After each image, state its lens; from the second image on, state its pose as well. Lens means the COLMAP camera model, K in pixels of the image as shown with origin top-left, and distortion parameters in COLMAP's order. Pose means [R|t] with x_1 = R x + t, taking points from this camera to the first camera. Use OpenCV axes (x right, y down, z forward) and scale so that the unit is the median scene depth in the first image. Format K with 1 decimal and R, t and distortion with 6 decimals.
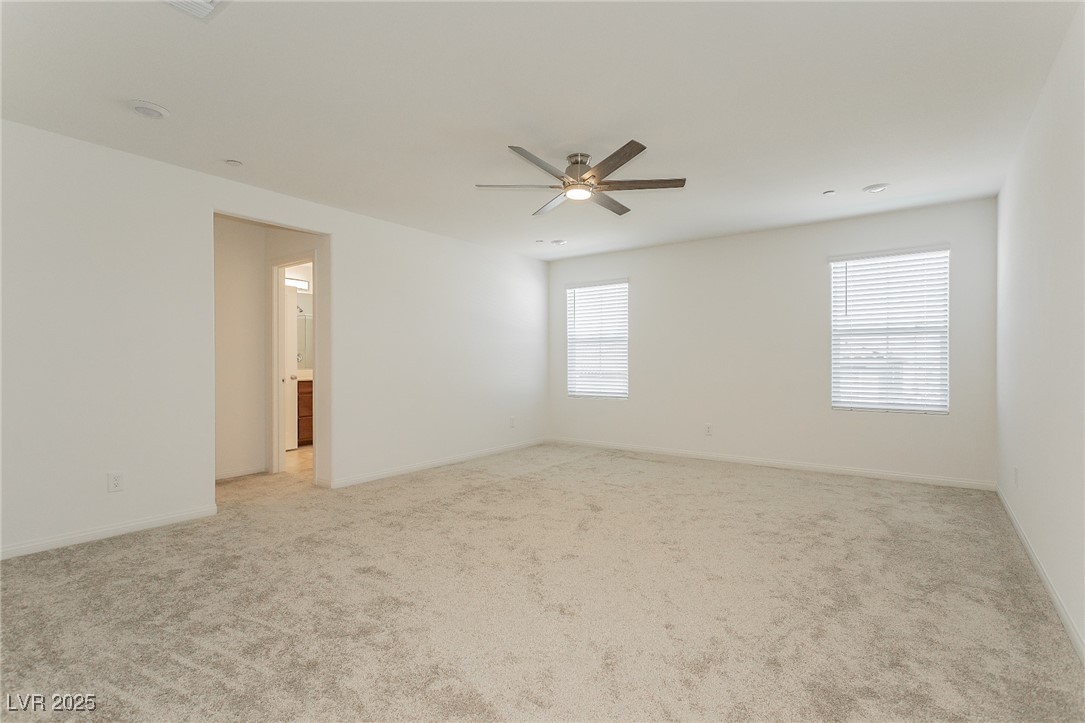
lens RADIAL K [[515.0, 0, 542.5], [0, 515.0, 361.5], [0, 0, 1]] dist [0.005986, 0.000290]
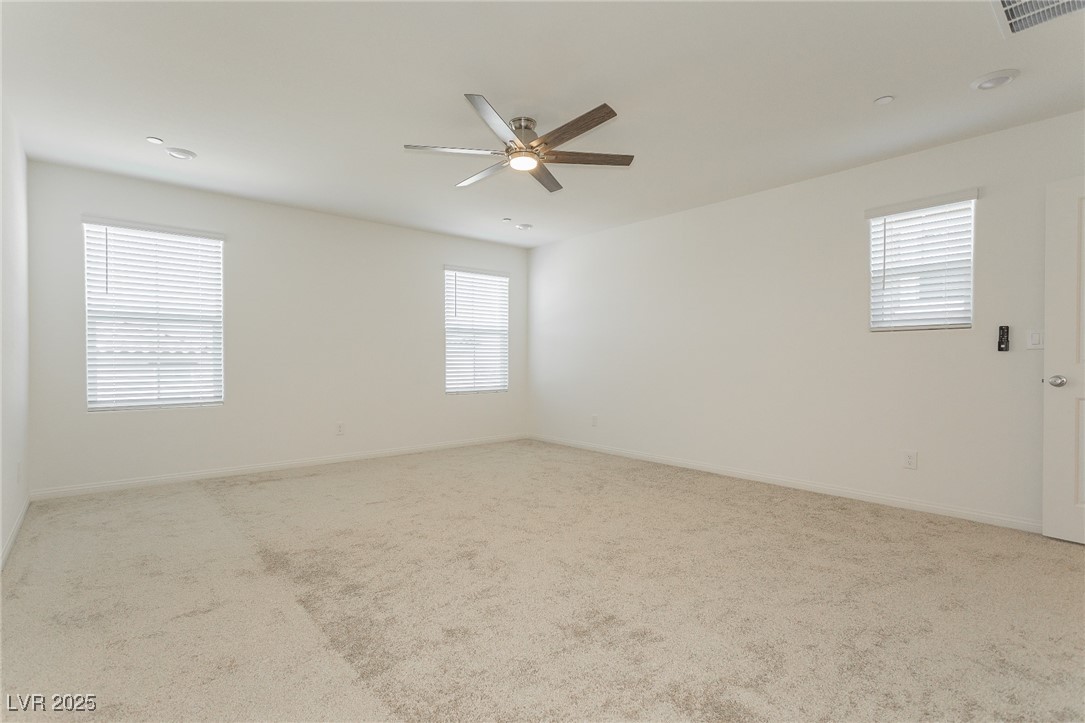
lens RADIAL K [[515.0, 0, 542.5], [0, 515.0, 361.5], [0, 0, 1]] dist [0.005986, 0.000290]
pose [[0.230115, -0.001560, 0.973162, -0.535744], [-0.002242, 0.999995, 0.002133, 0.014119], [-0.973161, -0.002673, 0.230111, 0.511742]]
